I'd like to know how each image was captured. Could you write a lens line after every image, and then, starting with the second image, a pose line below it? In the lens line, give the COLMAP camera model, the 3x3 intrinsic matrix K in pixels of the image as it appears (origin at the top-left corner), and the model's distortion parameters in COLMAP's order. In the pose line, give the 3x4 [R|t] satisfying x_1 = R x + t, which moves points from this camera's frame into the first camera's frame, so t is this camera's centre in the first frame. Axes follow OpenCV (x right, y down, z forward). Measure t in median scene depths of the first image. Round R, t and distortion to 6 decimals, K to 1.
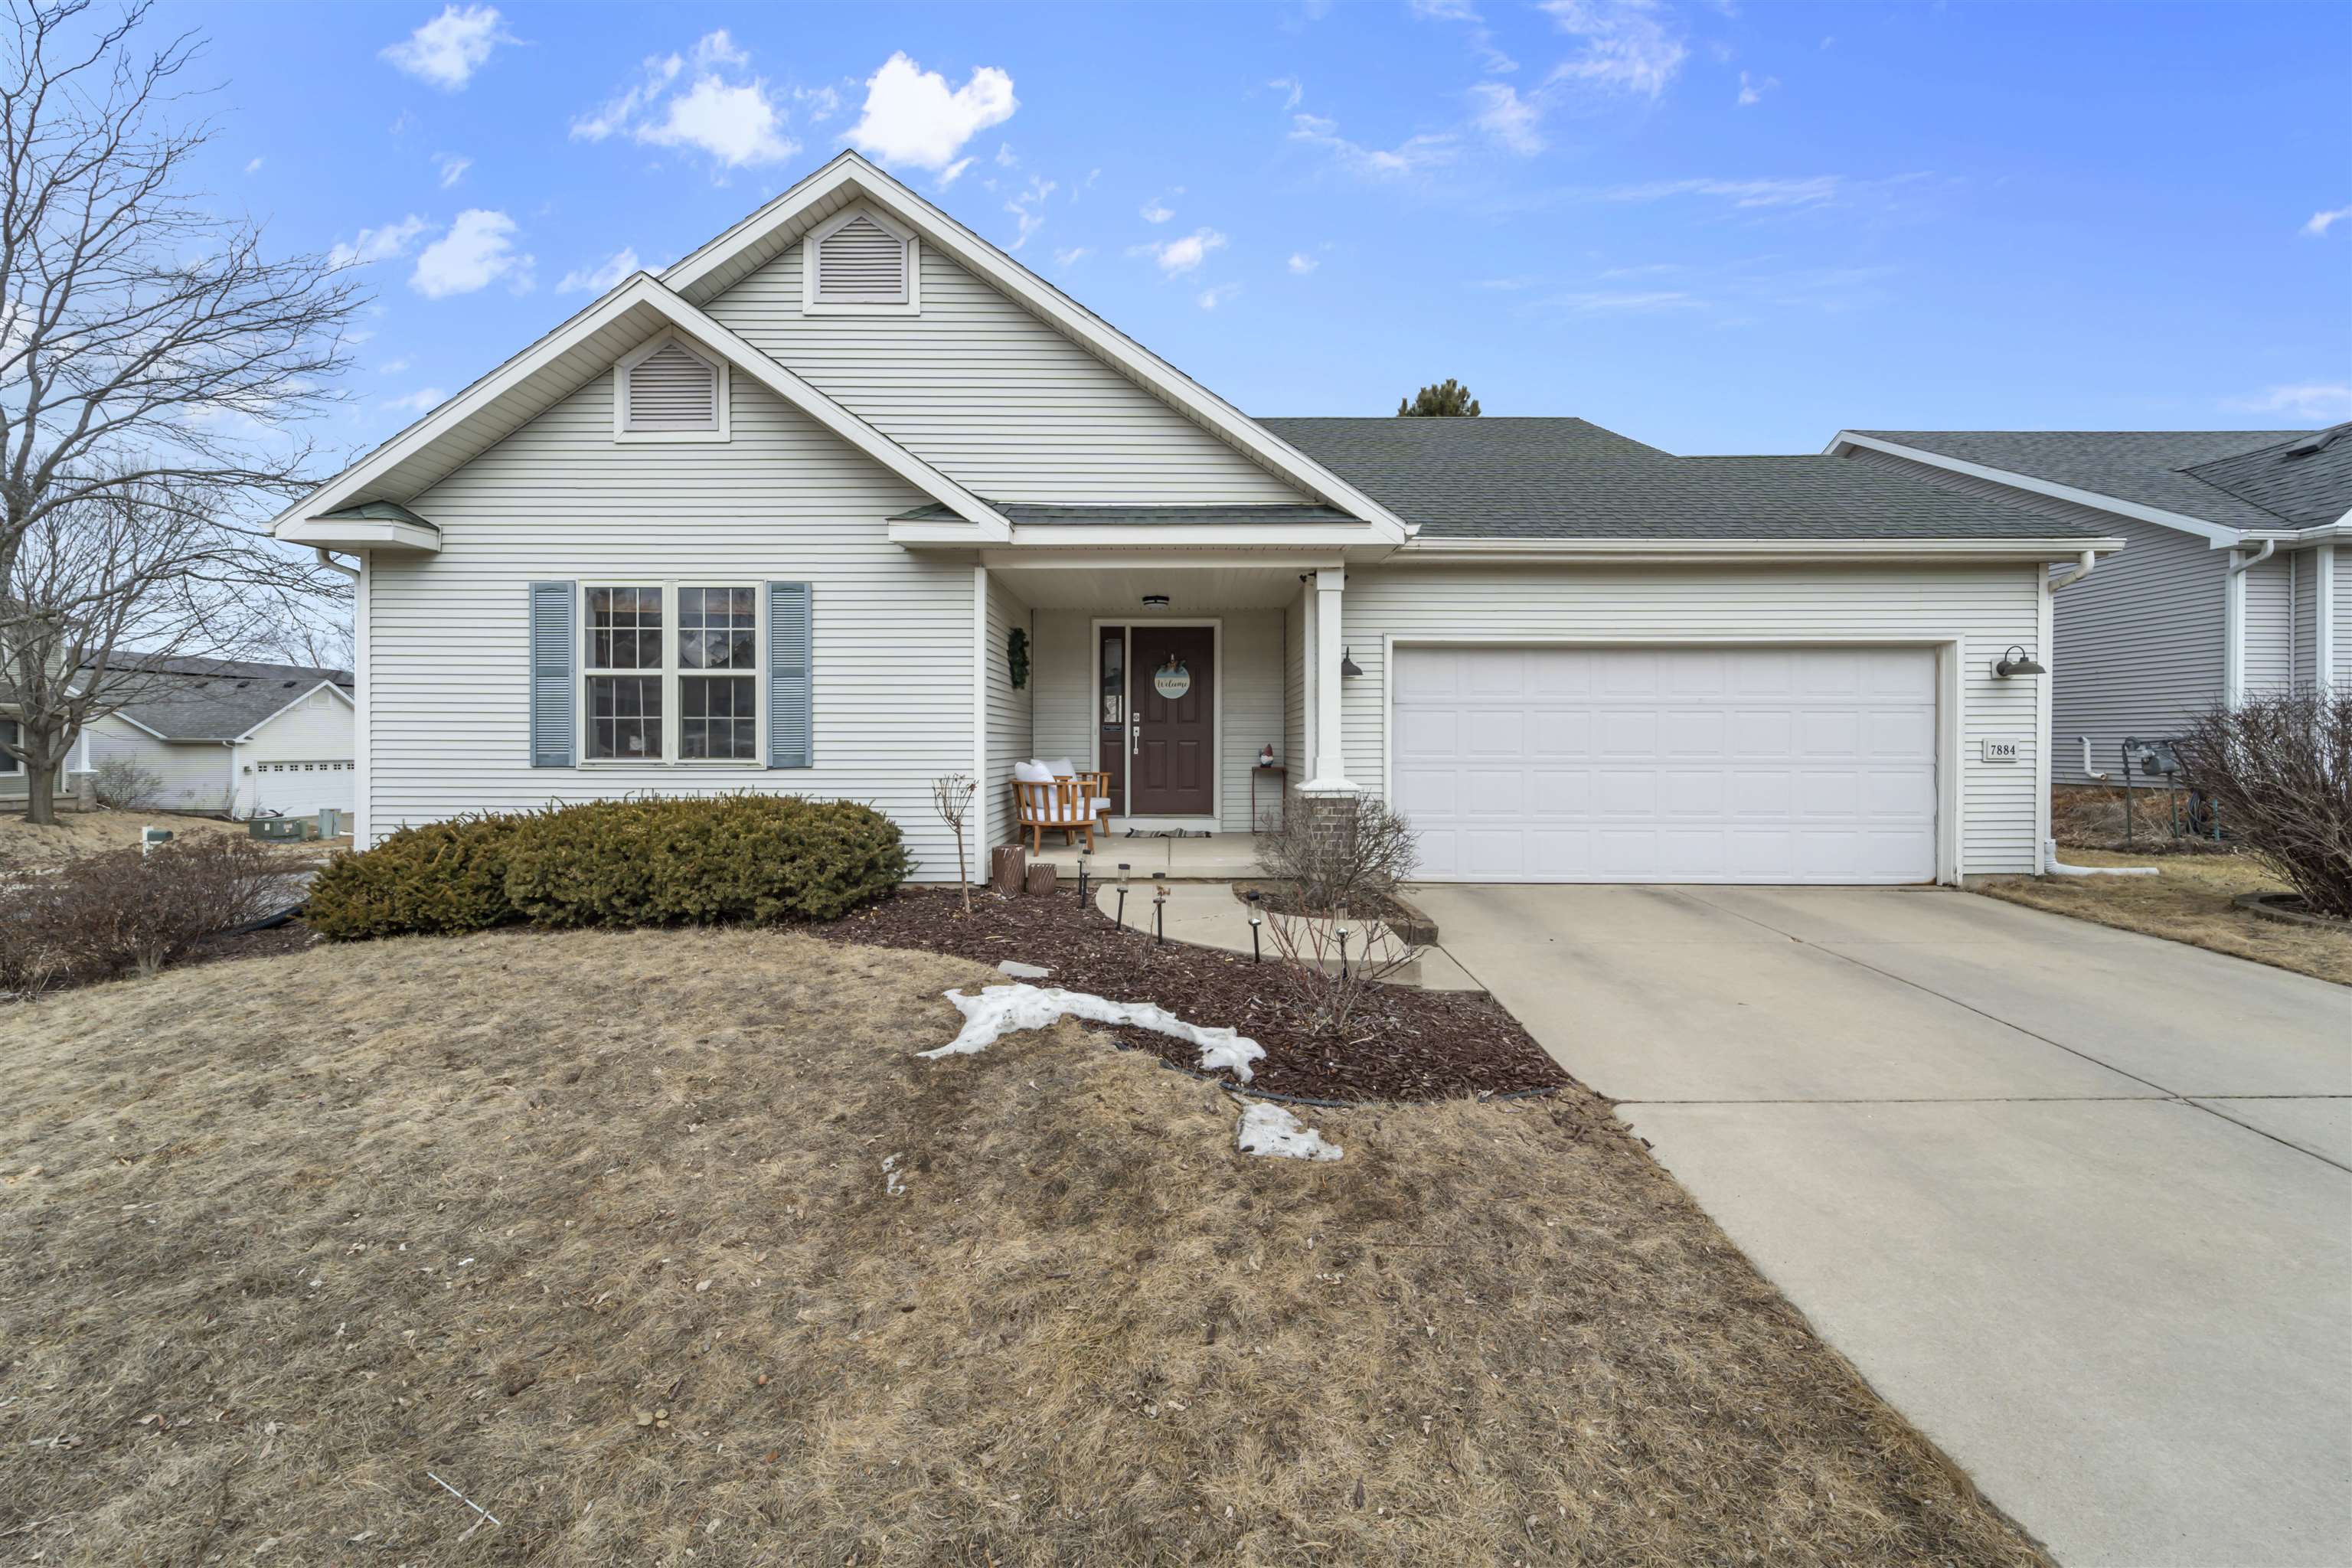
lens RADIAL K [[947.3, 0, 1178.9], [0, 947.3, 771.0], [0, 0, 1]] dist [-0.001707, -0.000491]
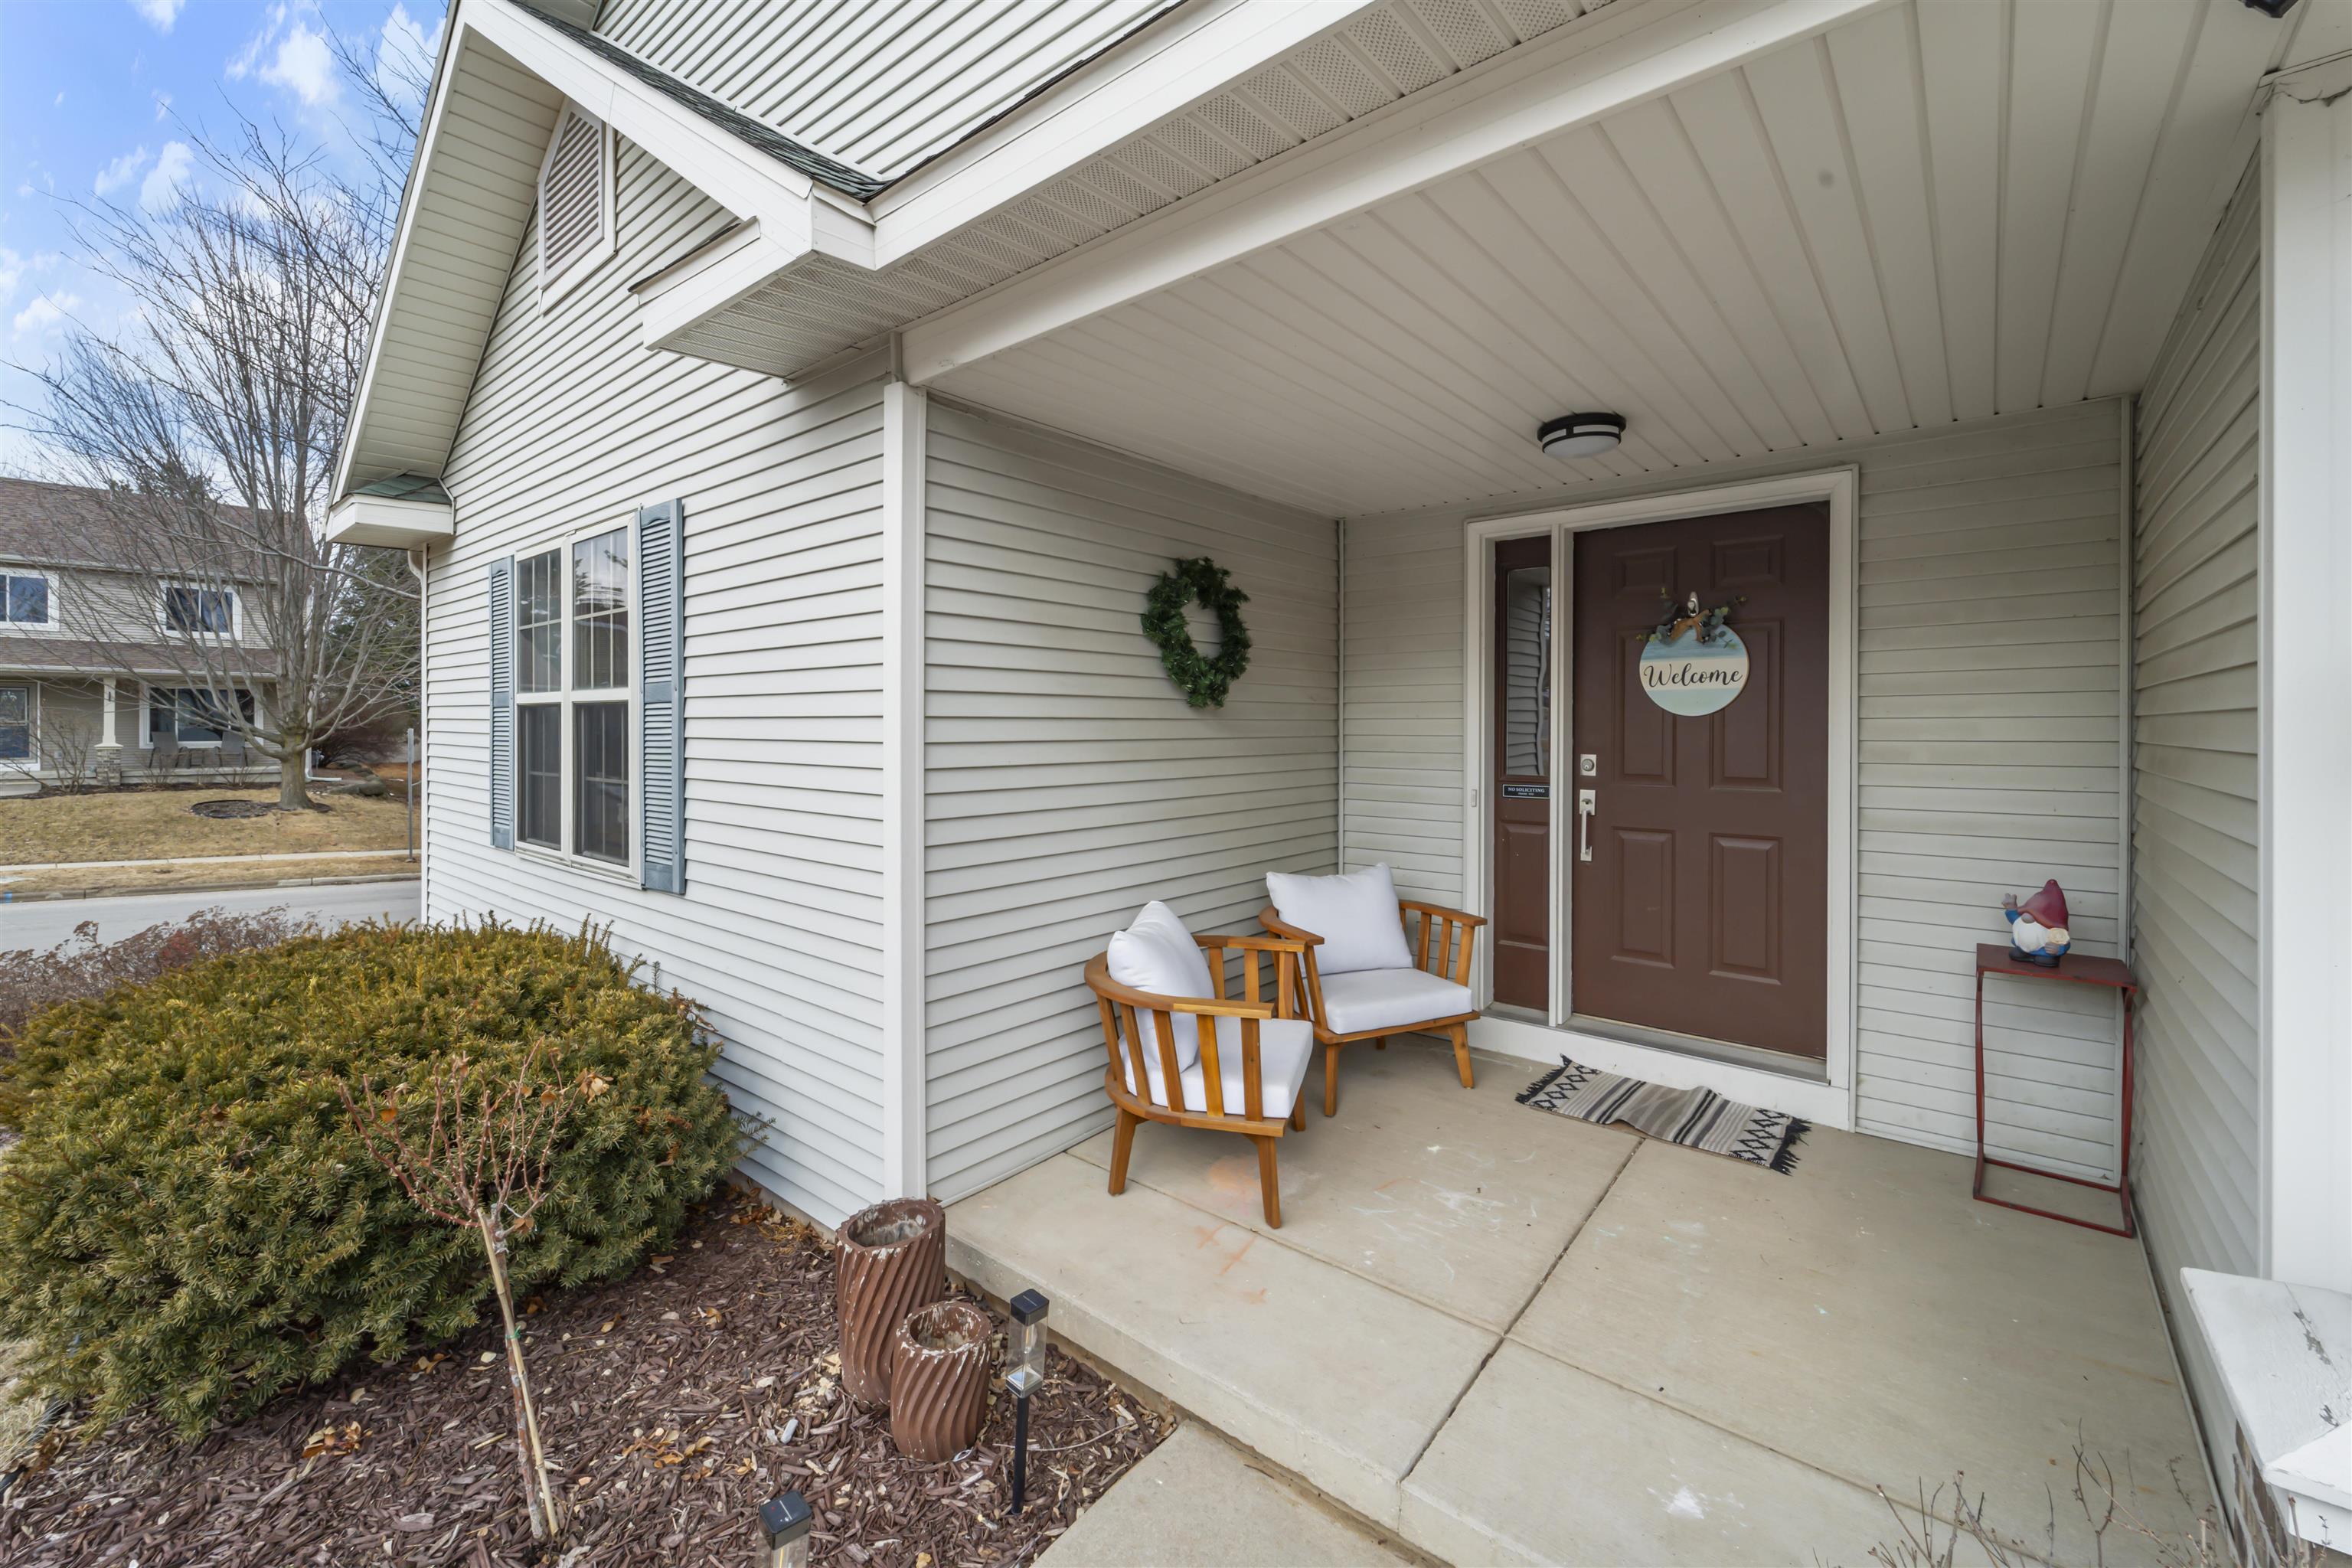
lens RADIAL K [[947.3, 0, 1160.0], [0, 947.3, 733.2], [0, 0, 1]] dist [-0.001707, -0.000491]
pose [[0.774159, 0.007791, -0.632943, 0.077957], [-0.017962, 0.999792, -0.009662, -0.075456], [0.632736, 0.018849, 0.774138, 0.713118]]
